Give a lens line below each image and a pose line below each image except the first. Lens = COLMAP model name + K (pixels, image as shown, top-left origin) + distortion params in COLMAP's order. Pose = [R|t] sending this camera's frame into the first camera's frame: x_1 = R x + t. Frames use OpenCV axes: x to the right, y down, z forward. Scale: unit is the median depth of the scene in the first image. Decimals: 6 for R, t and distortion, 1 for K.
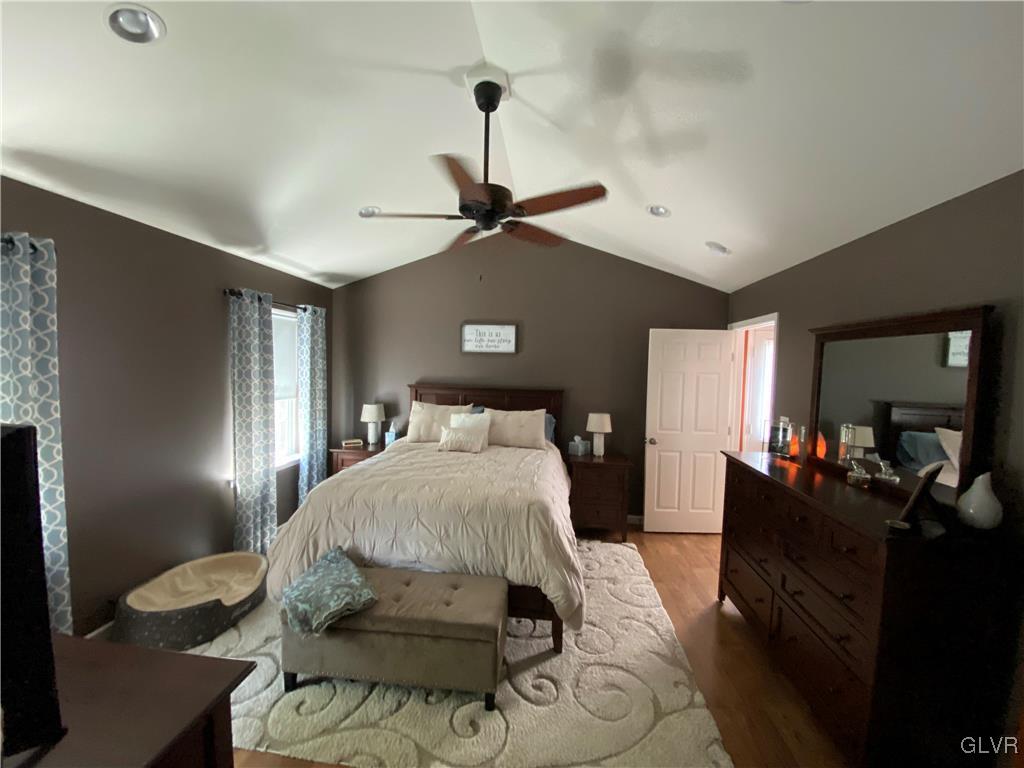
lens RADIAL K [[415.9, 0, 512.0], [0, 415.9, 384.0], [0, 0, 1]] dist [0.024911, -0.023294]
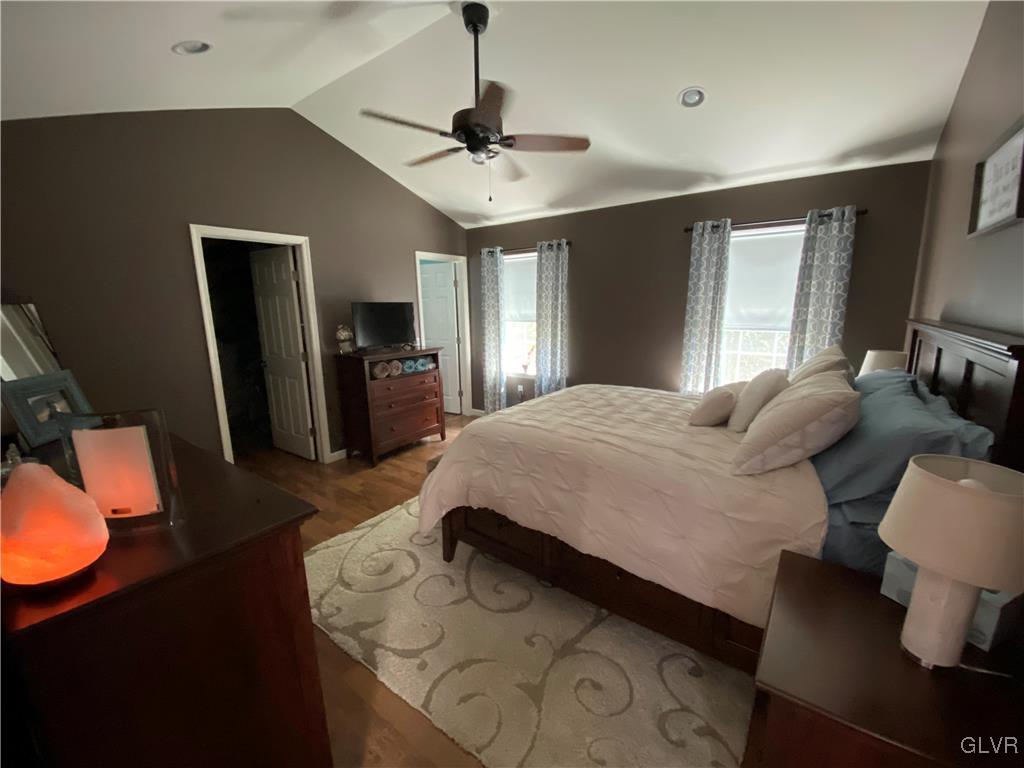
lens RADIAL K [[415.9, 0, 512.0], [0, 415.9, 384.0], [0, 0, 1]] dist [0.024911, -0.023294]
pose [[-0.503395, 0.152540, -0.850485, 0.584027], [-0.040537, 0.979040, 0.199591, -0.005311], [0.863105, 0.134949, -0.486661, 1.088813]]
